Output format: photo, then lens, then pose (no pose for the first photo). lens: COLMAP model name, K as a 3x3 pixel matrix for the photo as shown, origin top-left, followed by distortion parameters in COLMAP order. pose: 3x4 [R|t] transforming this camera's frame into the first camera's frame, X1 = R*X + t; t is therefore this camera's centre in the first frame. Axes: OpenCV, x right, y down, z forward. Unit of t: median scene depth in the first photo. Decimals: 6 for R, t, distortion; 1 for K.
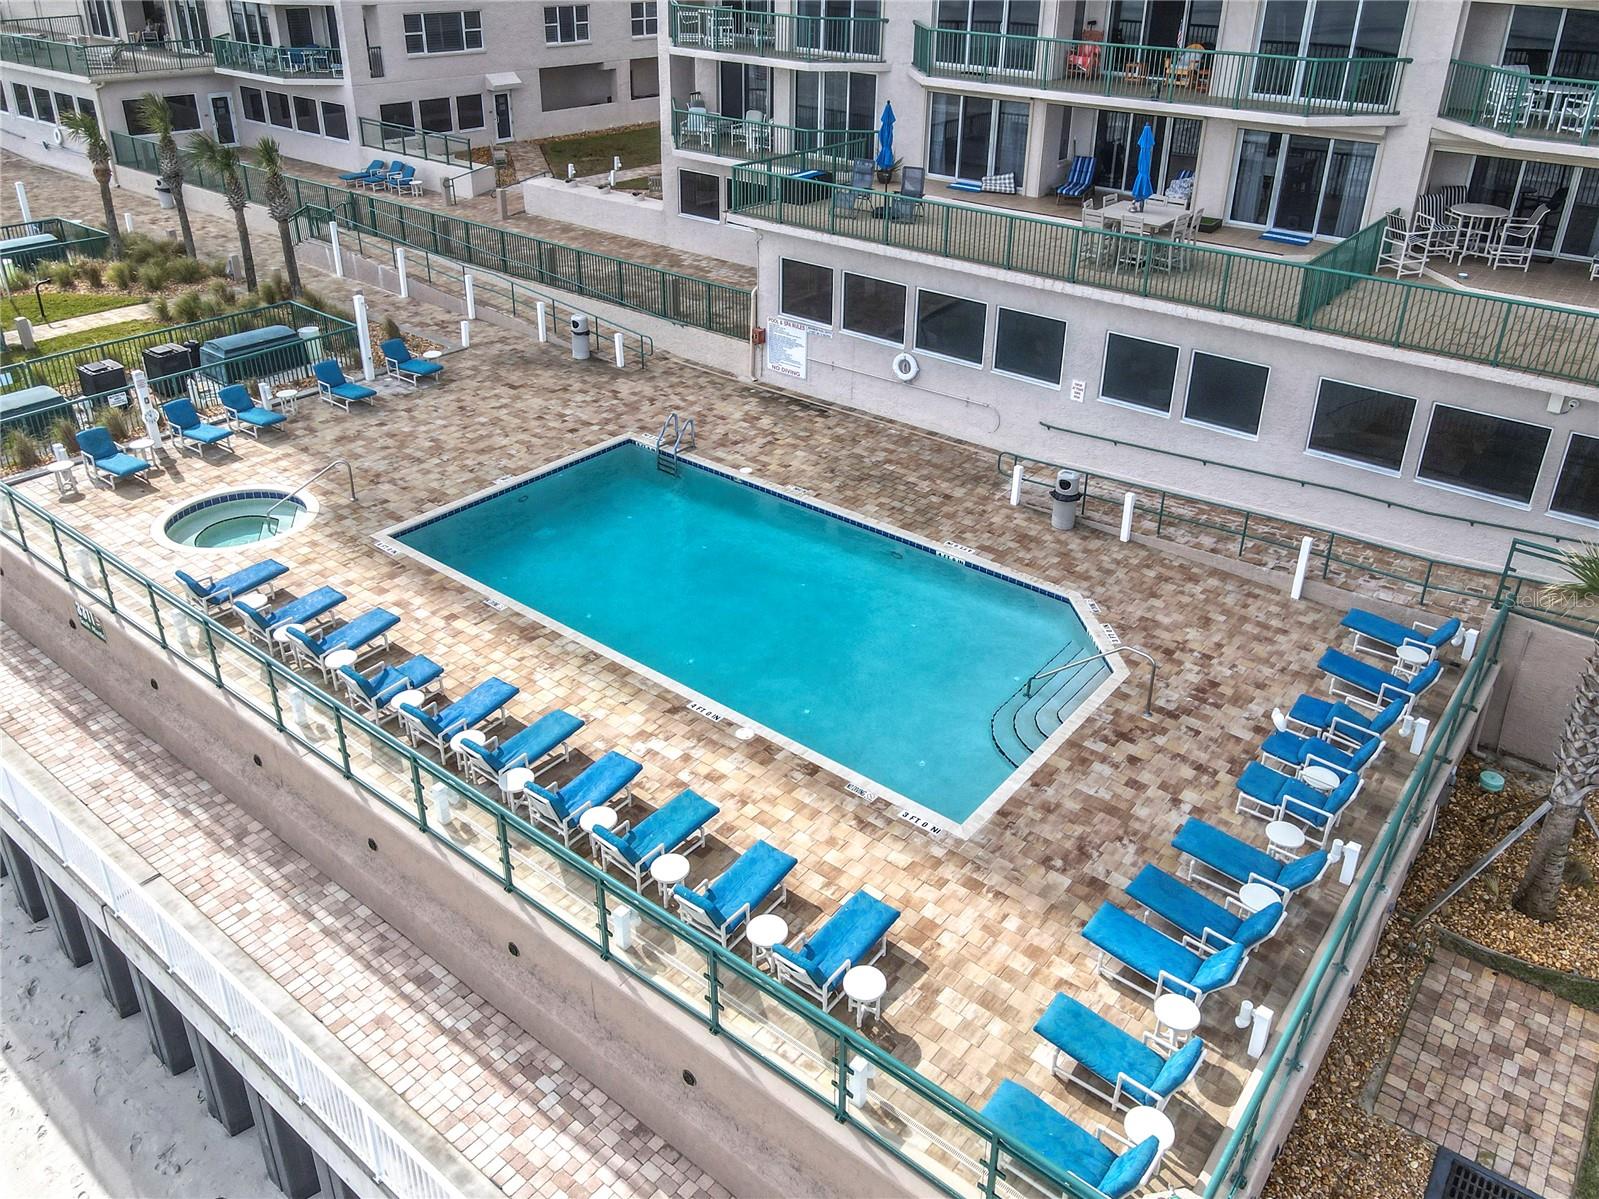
lens RADIAL K [[1206.9, 0, 813.7], [0, 1206.9, 476.3], [0, 0, 1]] dist [0.009726, 0.008336]
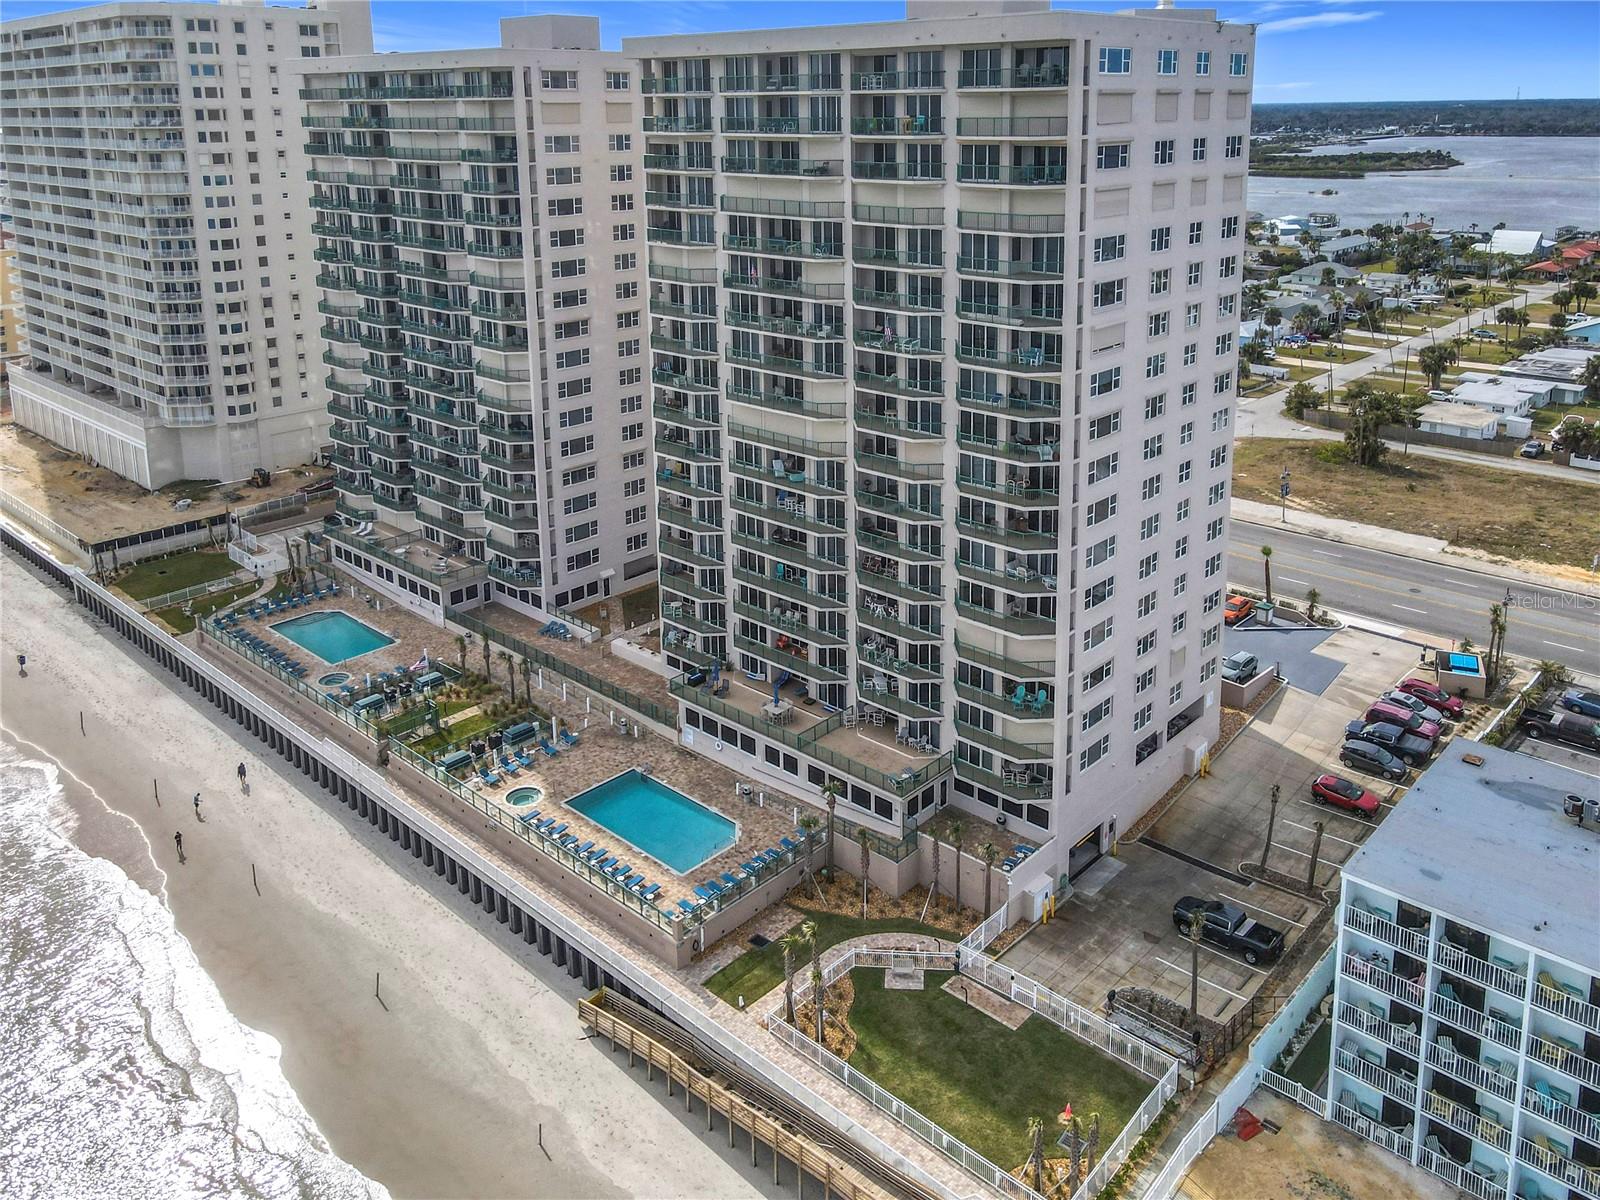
lens RADIAL K [[1260.2, 0, 829.1], [0, 1260.2, 345.4], [0, 0, 1]] dist [0.017541, -0.011803]
pose [[0.996530, -0.013790, -0.082085, 0.724449], [-0.006669, 0.969784, -0.243875, -0.336388], [0.082967, 0.243576, 0.966327, -2.746282]]
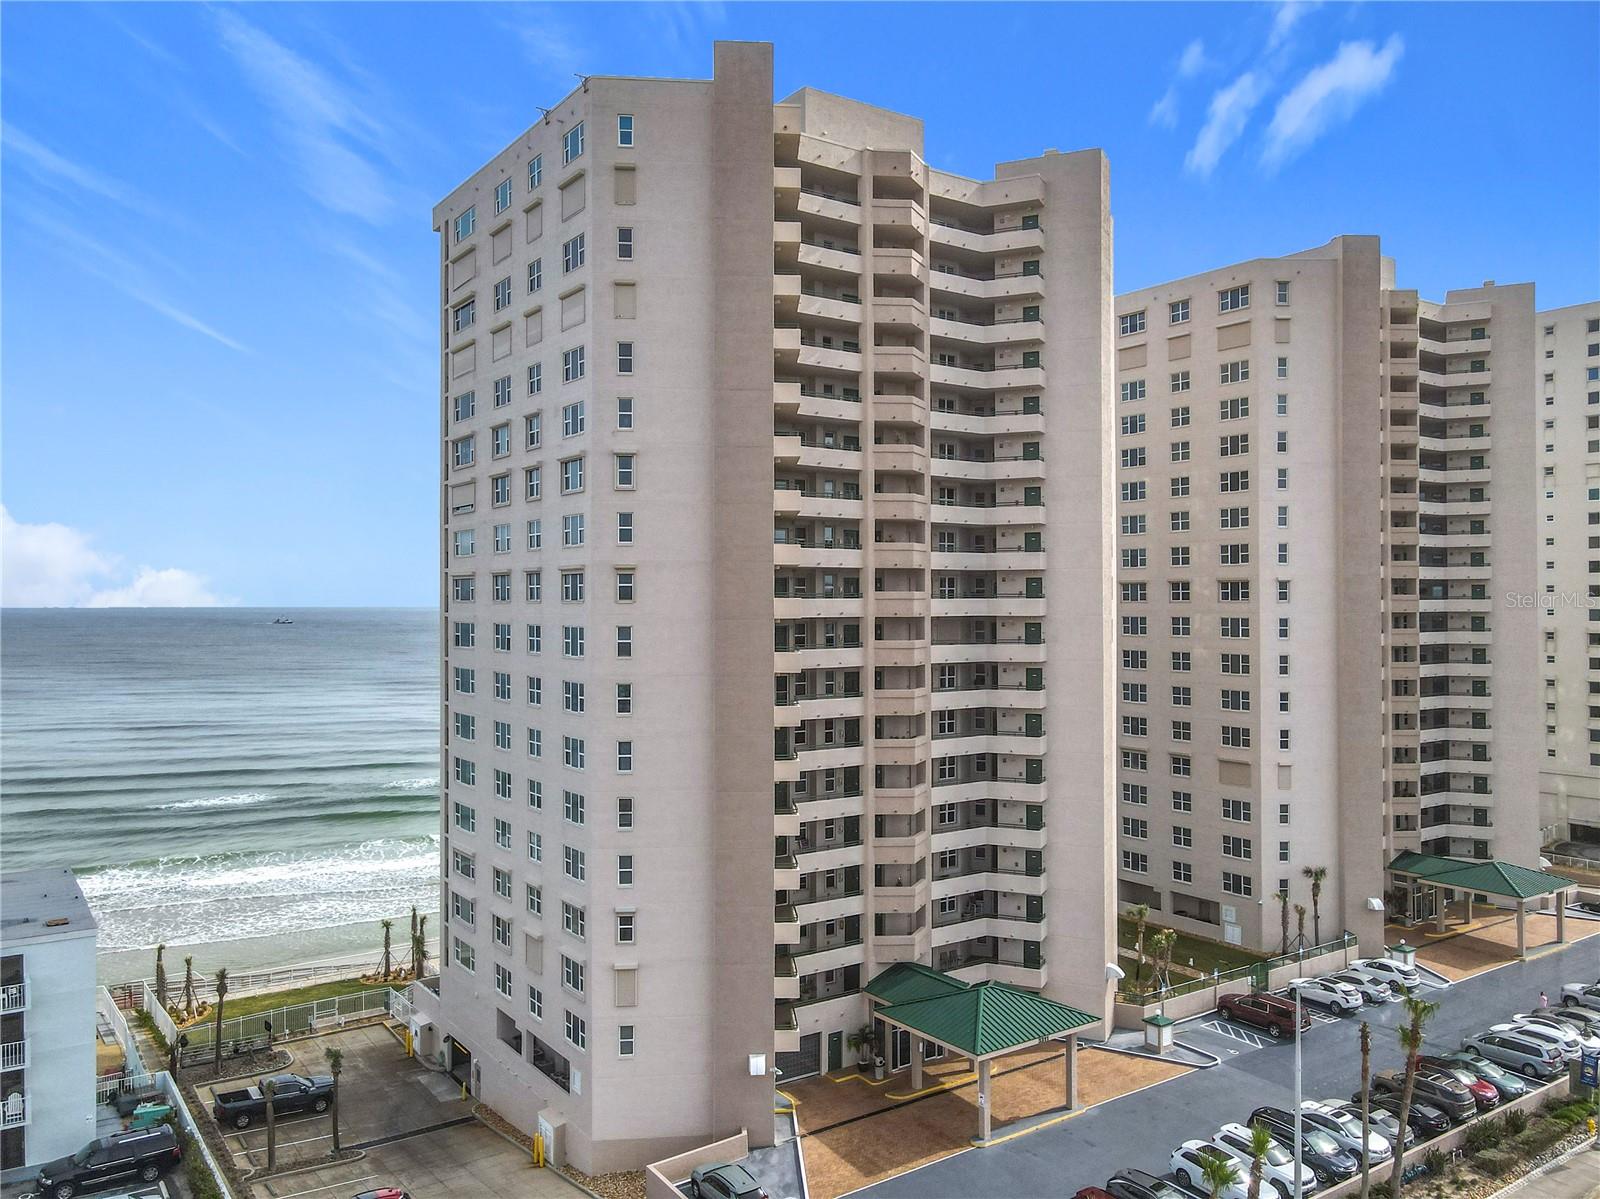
lens RADIAL K [[1207.6, 0, 803.9], [0, 1207.6, 600.5], [0, 0, 1]] dist [0.009726, 0.008336]
pose [[-0.290564, -0.015862, -0.956724, 3.711499], [-0.410336, 0.905323, 0.109612, -1.552105], [0.864405, 0.424428, -0.269563, 1.902641]]
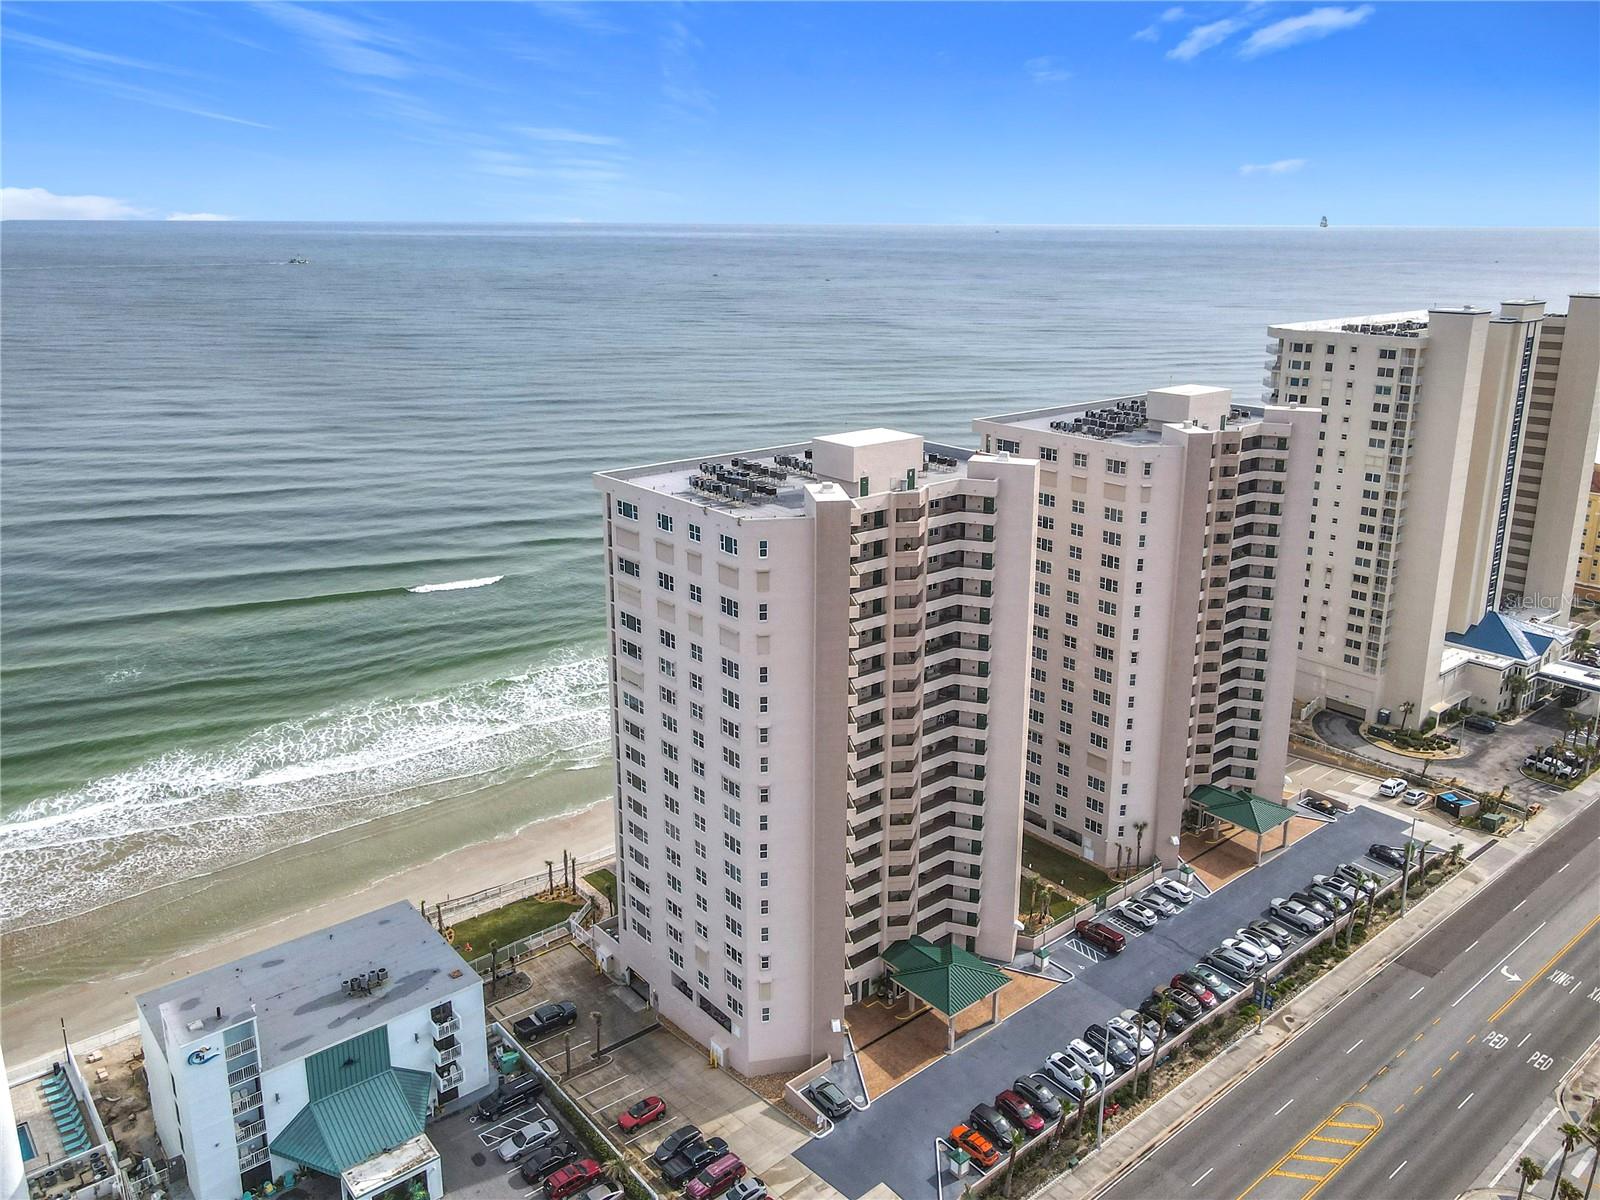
lens RADIAL K [[1207.6, 0, 807.9], [0, 1207.6, 524.6], [0, 0, 1]] dist [0.009726, 0.008336]
pose [[-0.206913, 0.223933, -0.952387, 5.356786], [-0.422934, 0.857324, 0.293466, -3.303479], [0.882221, 0.463518, -0.082682, 0.997201]]
